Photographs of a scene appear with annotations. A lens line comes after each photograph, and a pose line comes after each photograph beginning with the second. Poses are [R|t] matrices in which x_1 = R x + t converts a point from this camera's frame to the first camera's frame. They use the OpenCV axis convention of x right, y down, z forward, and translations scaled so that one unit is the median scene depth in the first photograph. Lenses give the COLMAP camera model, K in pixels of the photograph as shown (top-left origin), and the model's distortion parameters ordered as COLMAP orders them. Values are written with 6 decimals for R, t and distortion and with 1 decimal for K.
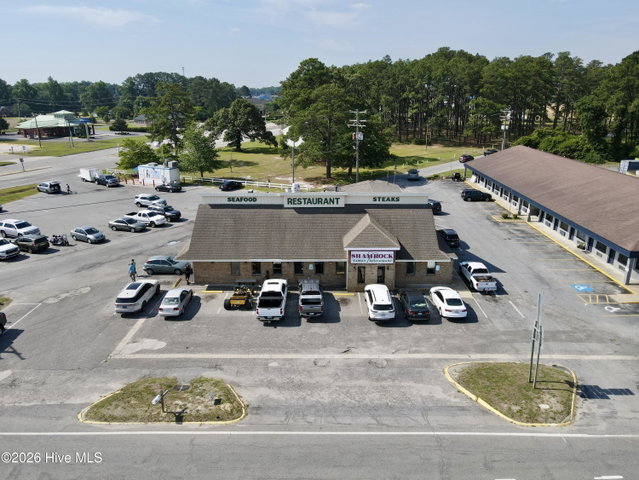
lens RADIAL K [[465.7, 0, 322.4], [0, 465.7, 235.0], [0, 0, 1]] dist [0.023778, -0.000316]
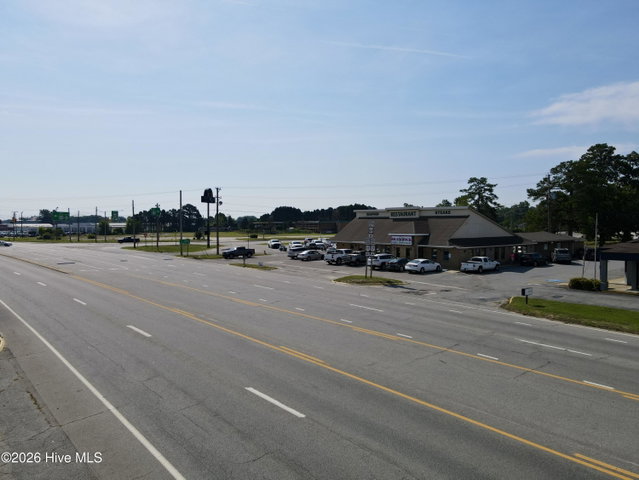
lens RADIAL K [[465.7, 0, 322.4], [0, 465.7, 235.0], [0, 0, 1]] dist [0.023778, -0.000316]
pose [[0.608862, 0.022025, -0.792970, 1.196785], [-0.231919, 0.960883, -0.151384, 0.332456], [0.758617, 0.276077, 0.590153, -0.107035]]
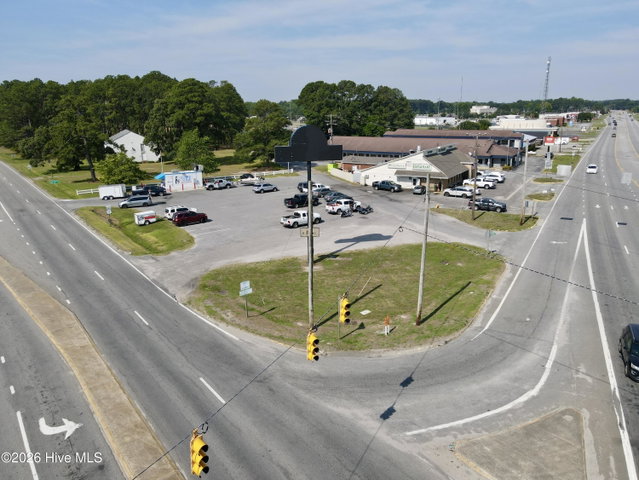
lens RADIAL K [[465.7, 0, 322.4], [0, 465.7, 235.0], [0, 0, 1]] dist [0.023778, -0.000316]
pose [[0.503698, -0.224860, 0.834102, -2.575081], [0.261590, 0.959901, 0.100804, -0.065565], [-0.823322, 0.167418, 0.542321, 0.385192]]
